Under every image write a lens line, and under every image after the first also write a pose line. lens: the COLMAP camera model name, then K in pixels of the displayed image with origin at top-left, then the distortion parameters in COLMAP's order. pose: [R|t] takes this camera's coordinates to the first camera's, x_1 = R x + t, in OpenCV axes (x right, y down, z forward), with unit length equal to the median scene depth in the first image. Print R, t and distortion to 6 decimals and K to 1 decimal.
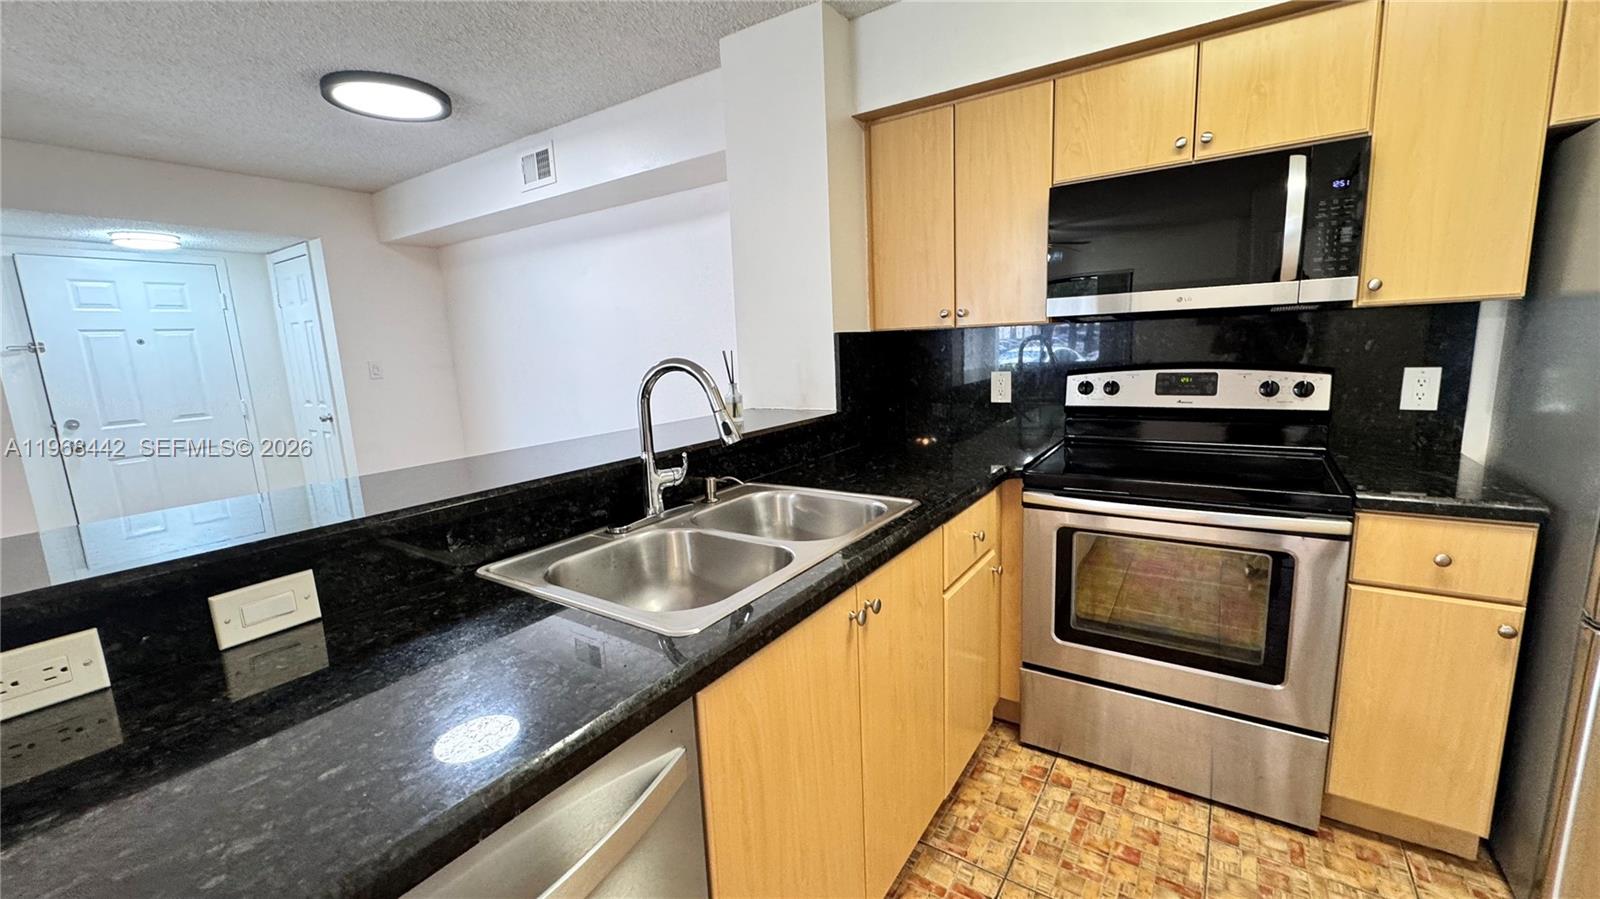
lens RADIAL K [[636.3, 0, 796.9], [0, 636.3, 448.8], [0, 0, 1]] dist [-0.004110, 0.000290]
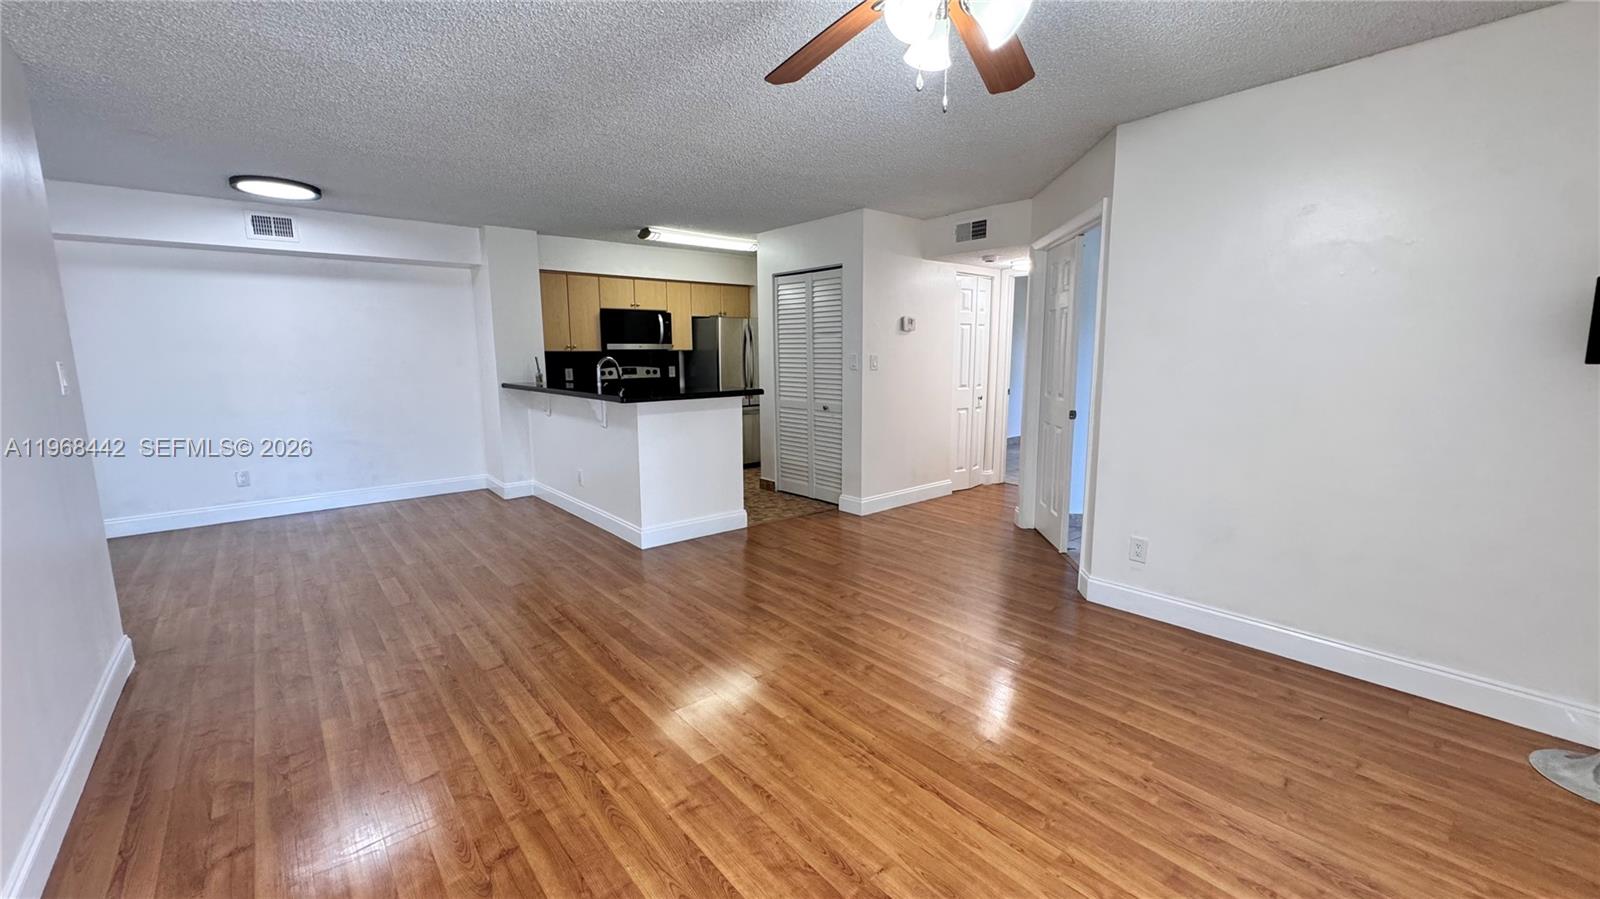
lens RADIAL K [[636.3, 0, 796.9], [0, 636.3, 448.8], [0, 0, 1]] dist [-0.004110, 0.000290]
pose [[0.267178, -0.106099, 0.957789, -2.696851], [0.153377, 0.985932, 0.066431, 0.240143], [-0.951363, 0.129154, 0.279693, -0.809728]]
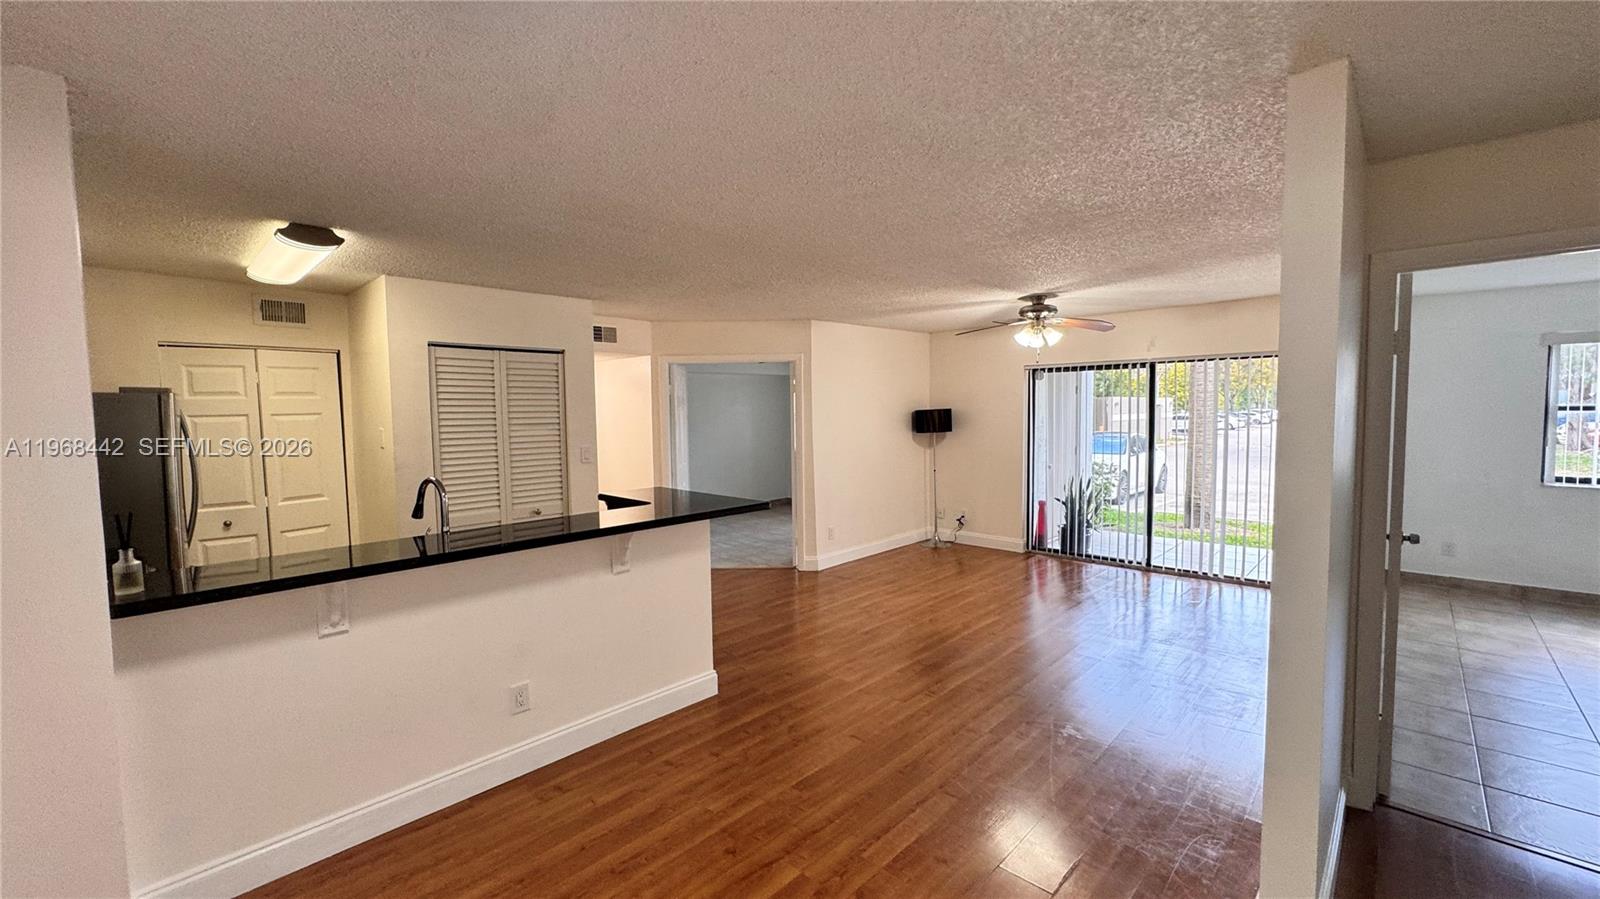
lens RADIAL K [[637.6, 0, 797.2], [0, 637.6, 448.7], [0, 0, 1]] dist [-0.003476, 0.000378]
pose [[-0.983754, 0.044760, 0.173852, -1.253721], [0.082566, 0.972725, 0.216768, -0.426239], [-0.159408, 0.227601, -0.960618, 2.035254]]
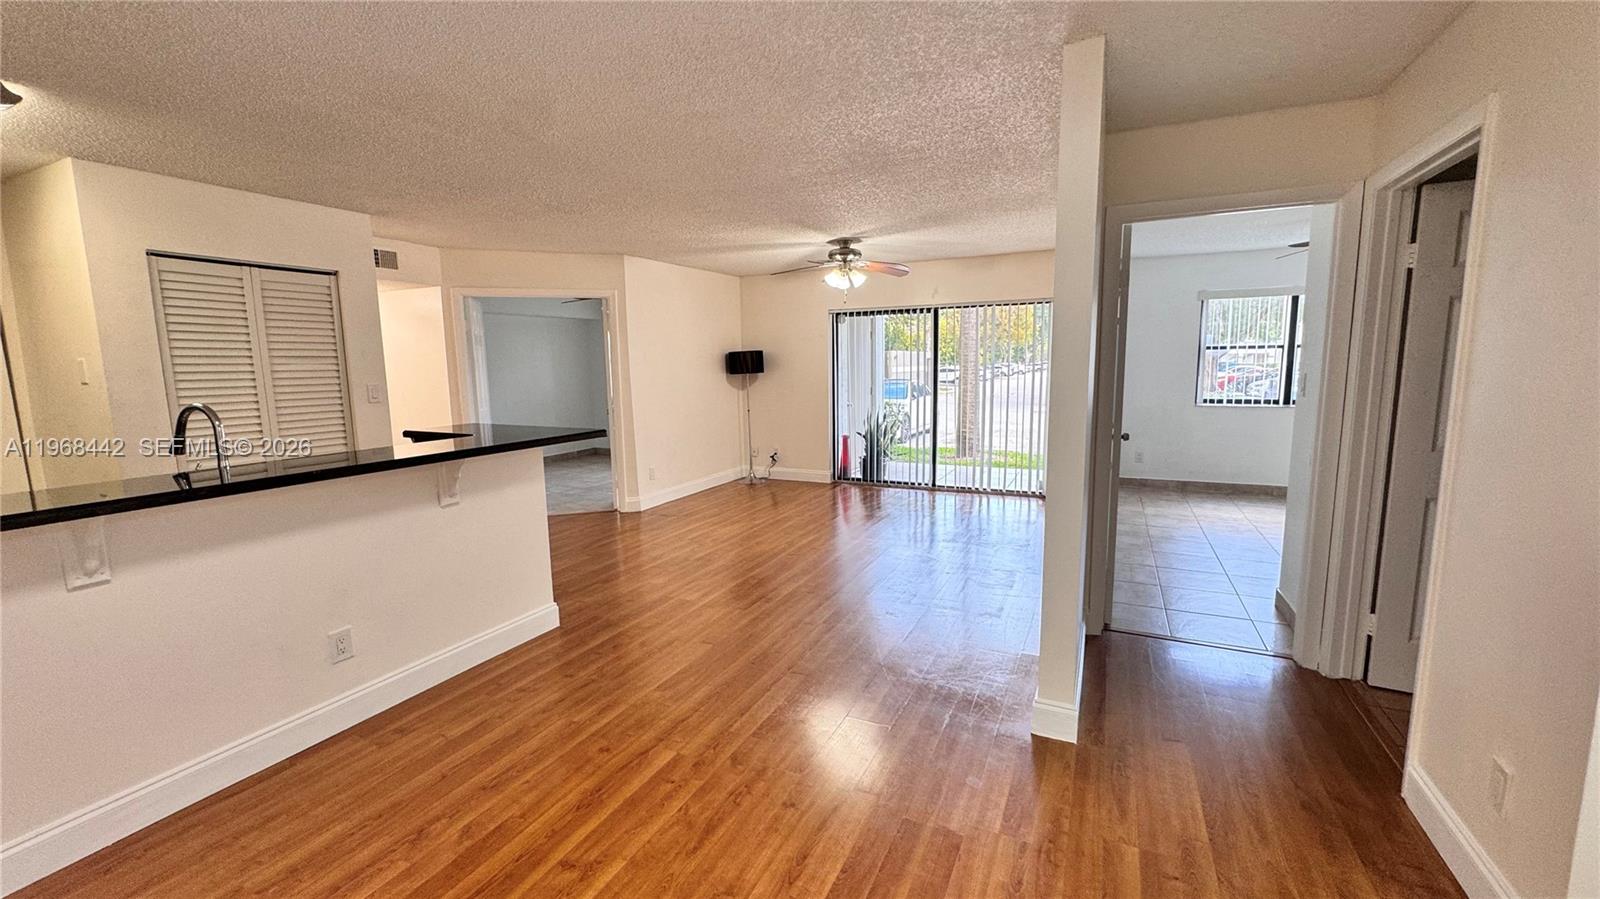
lens RADIAL K [[638.4, 0, 797.1], [0, 638.4, 448.8], [0, 0, 1]] dist [-0.002757, 0.000355]
pose [[-0.987951, 0.075594, -0.135053, -1.134829], [0.031856, 0.953241, 0.300528, -0.361389], [0.151456, 0.292604, -0.944163, 2.137993]]
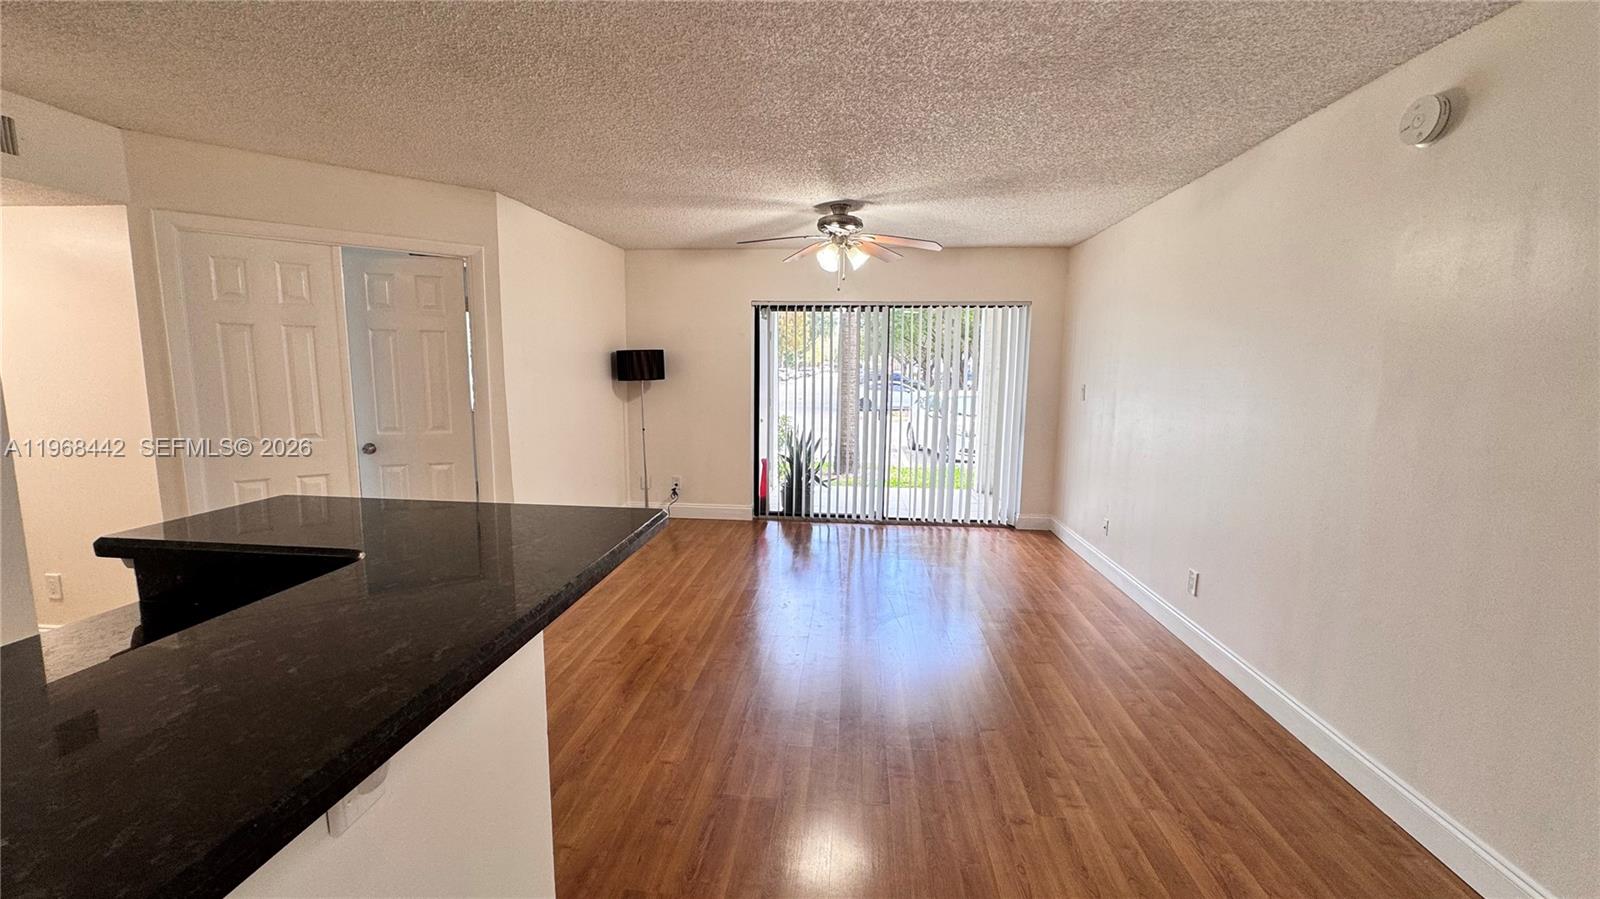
lens RADIAL K [[638.4, 0, 797.1], [0, 638.4, 448.8], [0, 0, 1]] dist [-0.002757, 0.000355]
pose [[-0.876098, 0.095030, -0.472675, -0.594529], [-0.054502, 0.954578, 0.292934, -0.223457], [0.479042, 0.282401, -0.831125, 1.083135]]
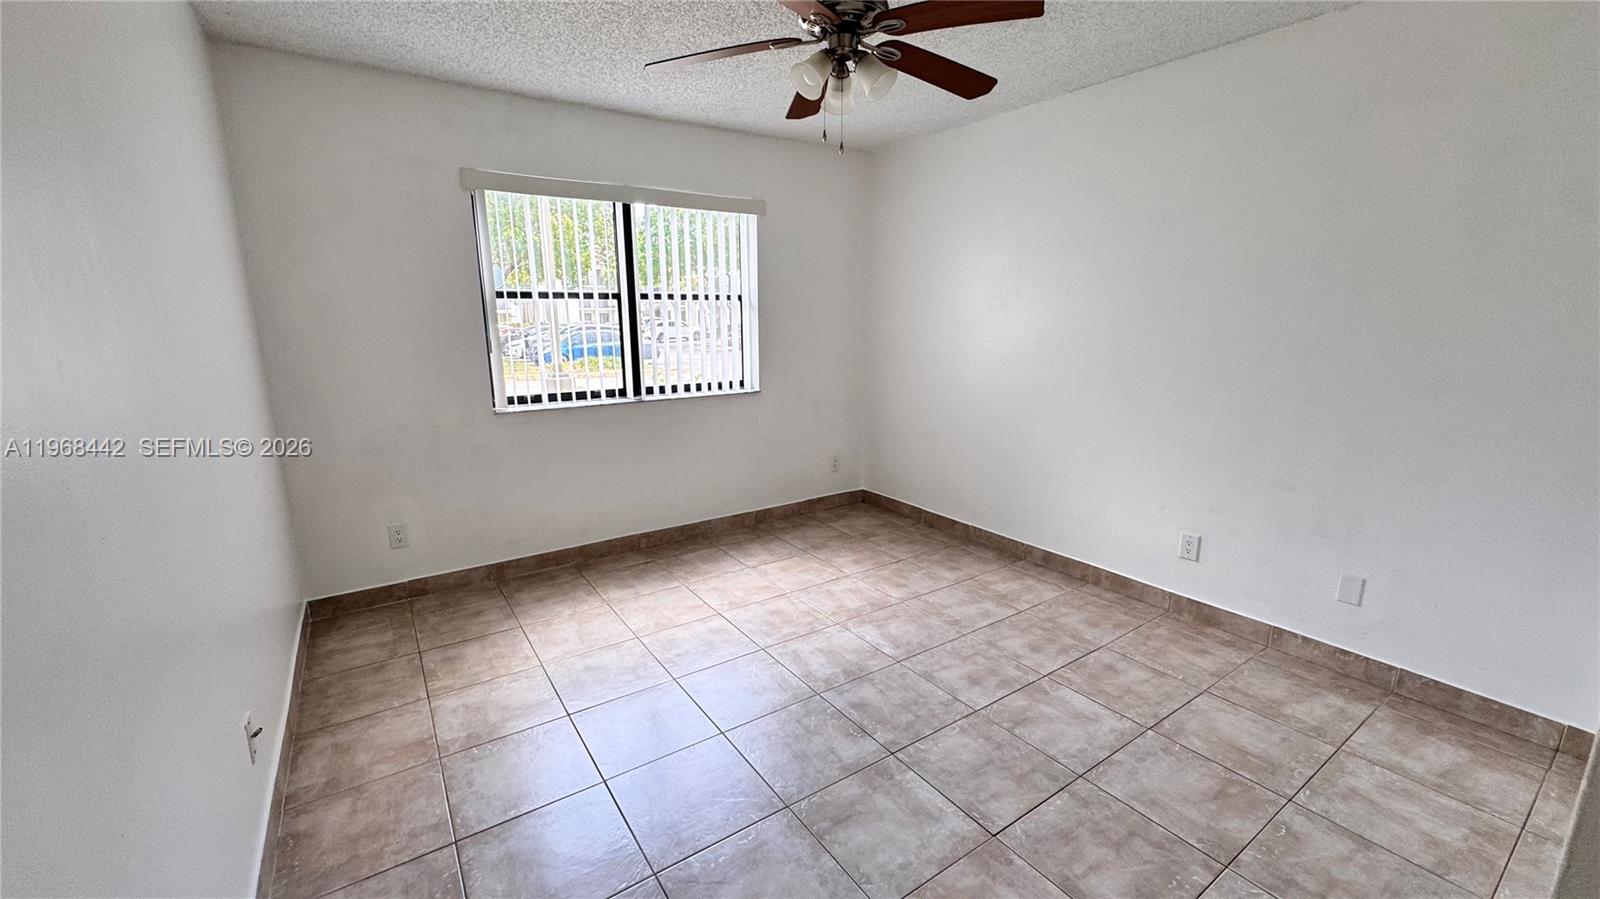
lens RADIAL K [[638.4, 0, 797.1], [0, 638.4, 448.8], [0, 0, 1]] dist [-0.002757, 0.000355]
pose [[-0.368085, 0.236952, -0.899092, -2.536407], [-0.131361, 0.944030, 0.302574, 0.003754], [0.920466, 0.229479, -0.316357, 0.382613]]
